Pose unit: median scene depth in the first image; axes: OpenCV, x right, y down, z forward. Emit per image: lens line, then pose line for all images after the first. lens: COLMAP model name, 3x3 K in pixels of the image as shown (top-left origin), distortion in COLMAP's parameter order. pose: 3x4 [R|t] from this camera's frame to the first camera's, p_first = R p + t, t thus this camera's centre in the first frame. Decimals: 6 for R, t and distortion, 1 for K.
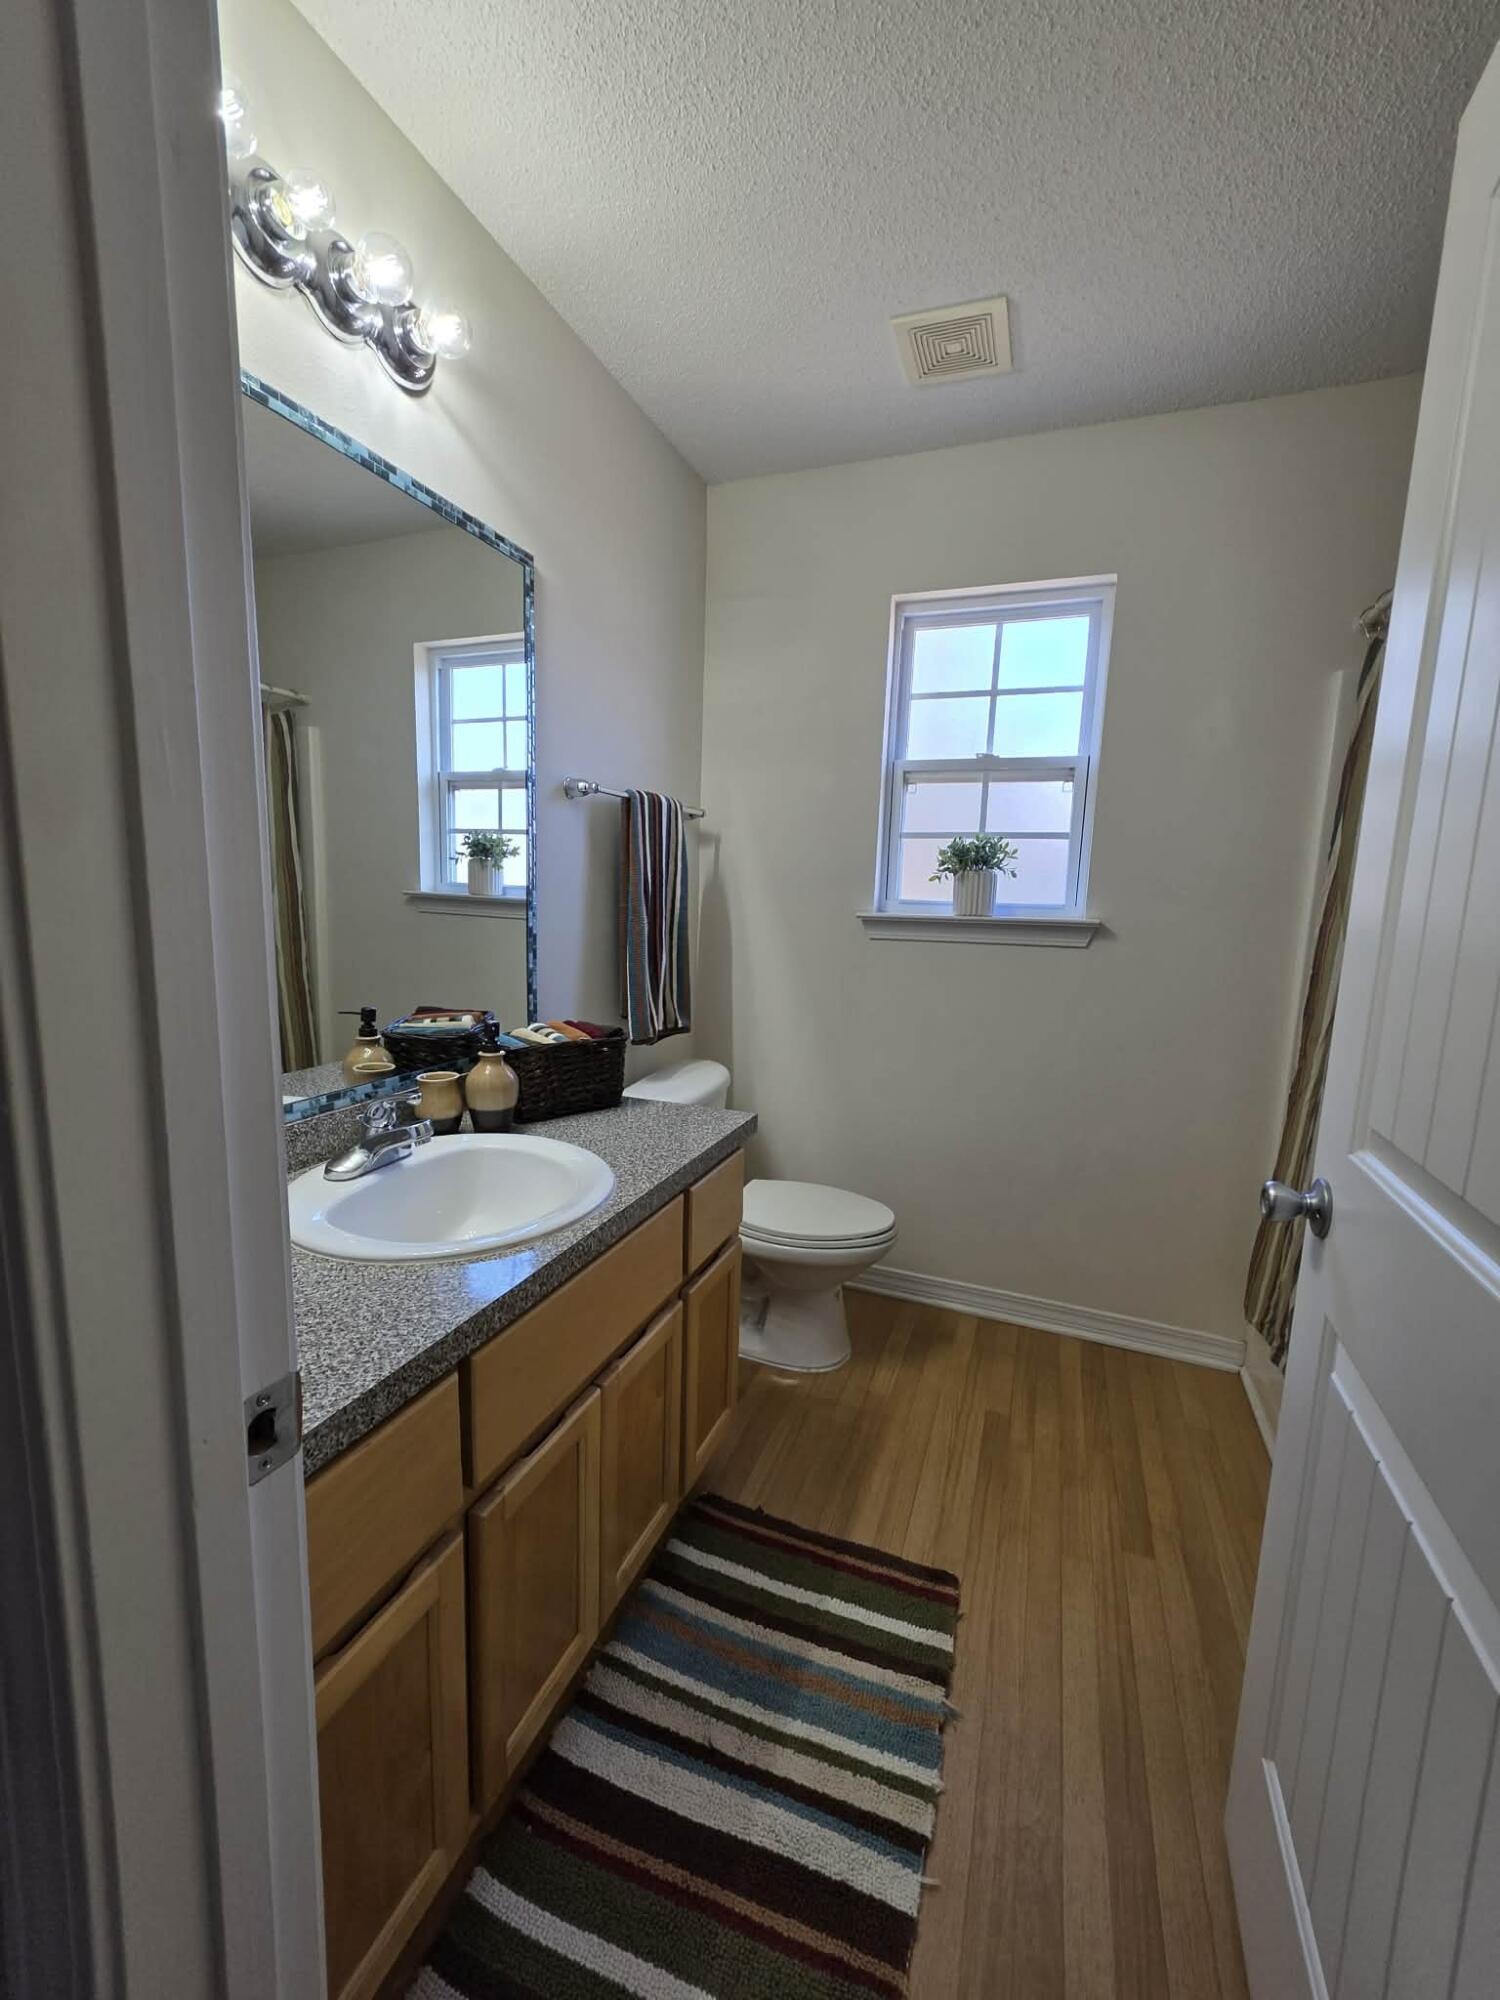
lens RADIAL K [[804.4, 0, 742.3], [0, 804.4, 995.7], [0, 0, 1]] dist [0.000808, 0.001363]
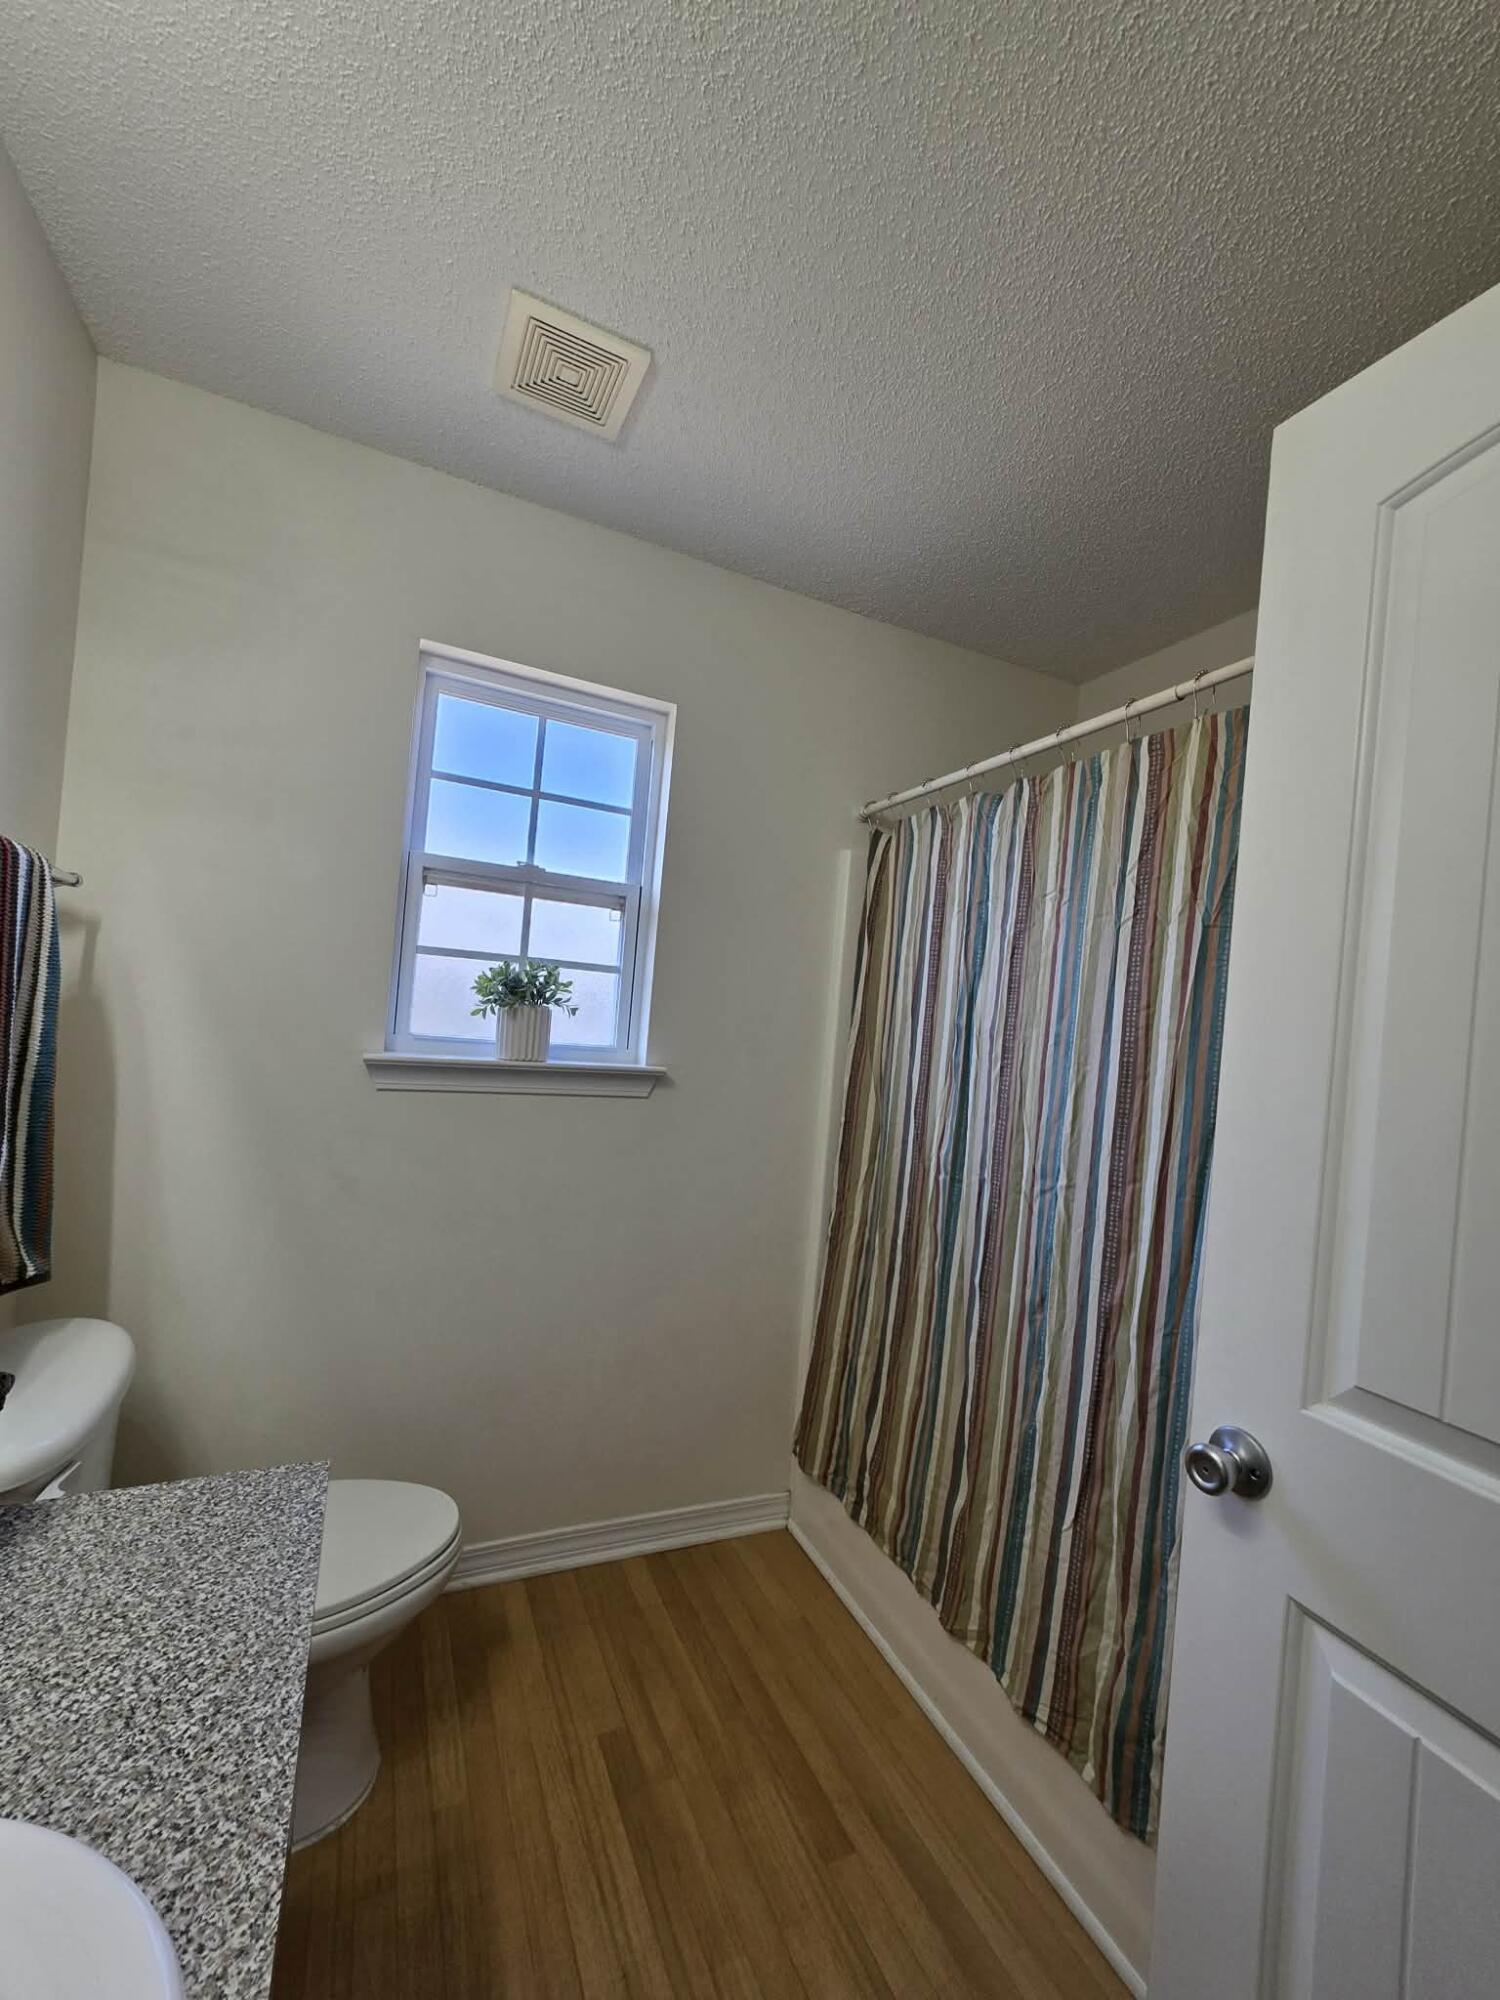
lens RADIAL K [[804.4, 0, 747.5], [0, 804.4, 1014.8], [0, 0, 1]] dist [0.000808, 0.001363]
pose [[0.695636, 0.033599, 0.717609, -0.135189], [0.033577, 0.996293, -0.079196, -0.074285], [-0.717610, 0.079187, 0.691929, 0.284849]]
